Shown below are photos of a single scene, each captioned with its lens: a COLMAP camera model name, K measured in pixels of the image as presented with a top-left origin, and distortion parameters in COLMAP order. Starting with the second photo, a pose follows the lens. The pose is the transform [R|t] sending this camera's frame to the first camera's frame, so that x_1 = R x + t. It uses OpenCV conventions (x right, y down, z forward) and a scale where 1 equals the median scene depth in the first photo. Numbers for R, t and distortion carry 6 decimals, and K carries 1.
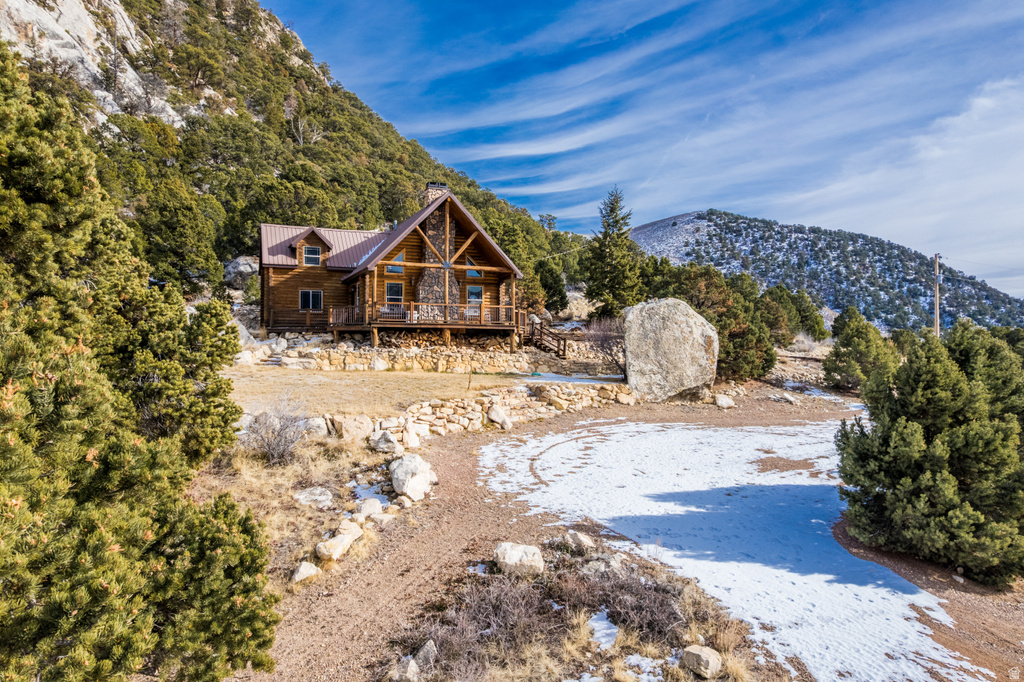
lens RADIAL K [[656.3, 0, 516.1], [0, 656.3, 343.5], [0, 0, 1]] dist [-0.071360, 0.065253]
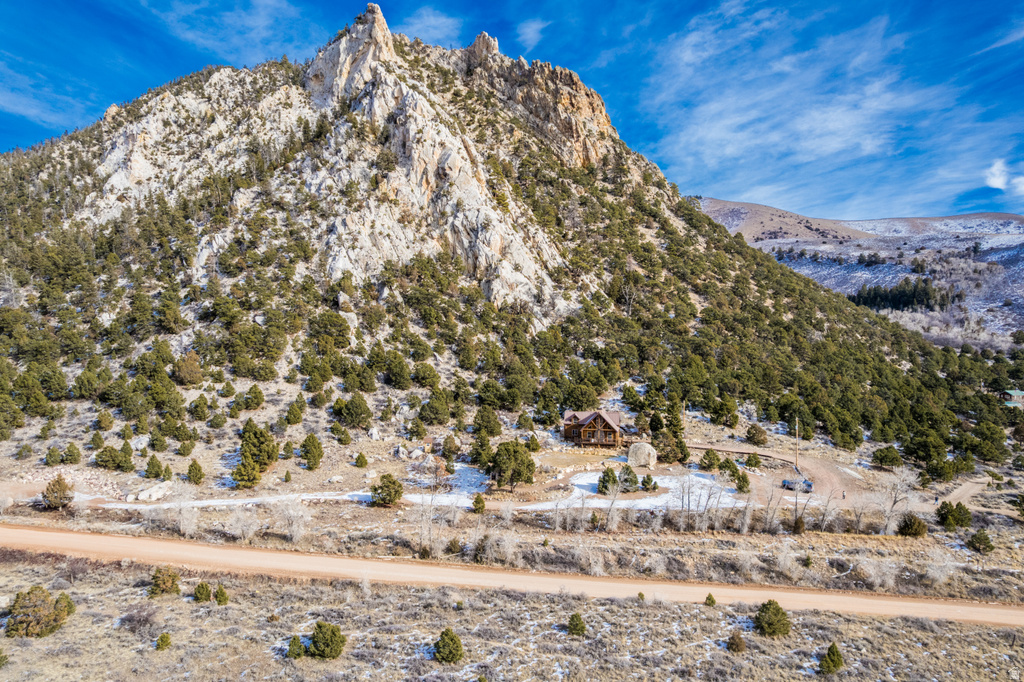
lens RADIAL K [[656.3, 0, 516.1], [0, 656.3, 343.5], [0, 0, 1]] dist [-0.071360, 0.065253]
pose [[0.813939, -0.000488, -0.580949, 0.098333], [0.001782, 0.999997, 0.001656, -0.034814], [0.580947, -0.002384, 0.813938, -0.142582]]
